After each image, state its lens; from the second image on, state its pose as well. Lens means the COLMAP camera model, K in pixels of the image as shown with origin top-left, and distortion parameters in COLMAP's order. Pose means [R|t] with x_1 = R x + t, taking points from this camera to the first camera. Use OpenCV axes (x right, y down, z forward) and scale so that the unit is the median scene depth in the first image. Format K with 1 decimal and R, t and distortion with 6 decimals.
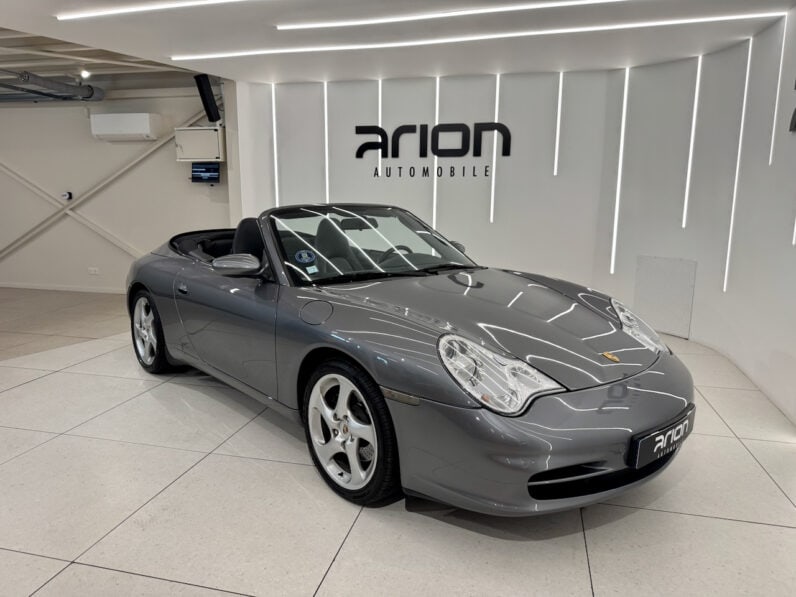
lens RADIAL K [[565.3, 0, 393.4], [0, 565.3, 301.9], [0, 0, 1]] dist [0.063295, -0.078789]
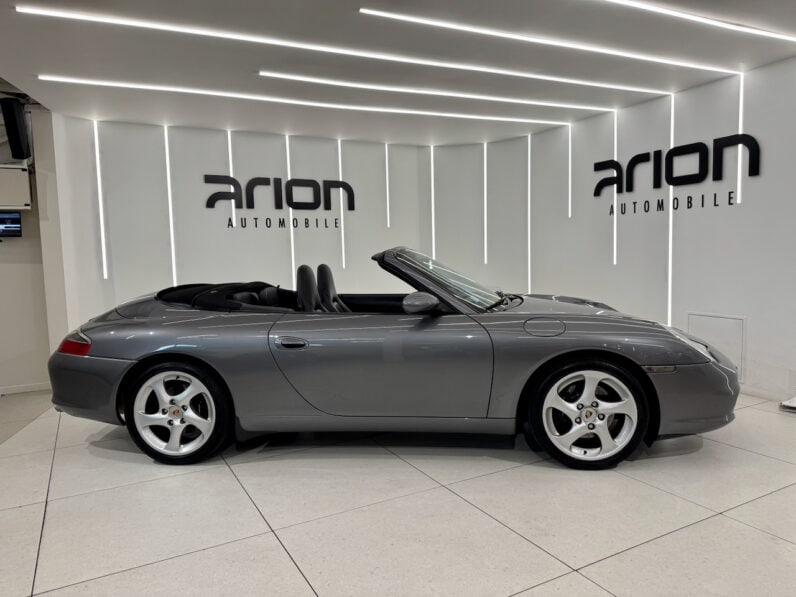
lens RADIAL K [[565.3, 0, 396.0], [0, 565.3, 302.5], [0, 0, 1]] dist [0.063295, -0.078789]
pose [[0.736273, -0.091182, 0.670513, -0.492910], [0.155833, 0.987095, -0.036882, -0.017174], [-0.658497, 0.131643, 0.740980, 0.121476]]
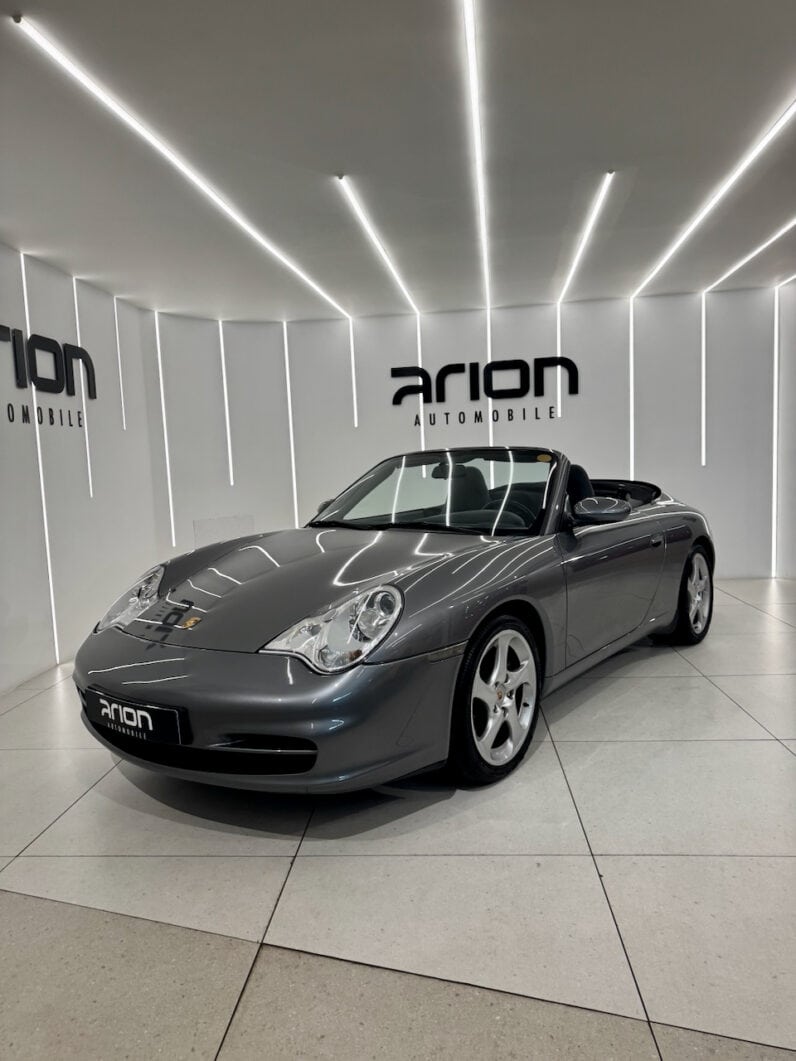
lens RADIAL K [[753.4, 0, 395.8], [0, 753.4, 535.6], [0, 0, 1]] dist [0.063295, -0.078789]
pose [[-0.166534, -0.098859, 0.981067, -0.734247], [0.222538, 0.965522, 0.135068, -0.137182], [-0.960595, 0.240818, -0.138792, 0.786639]]
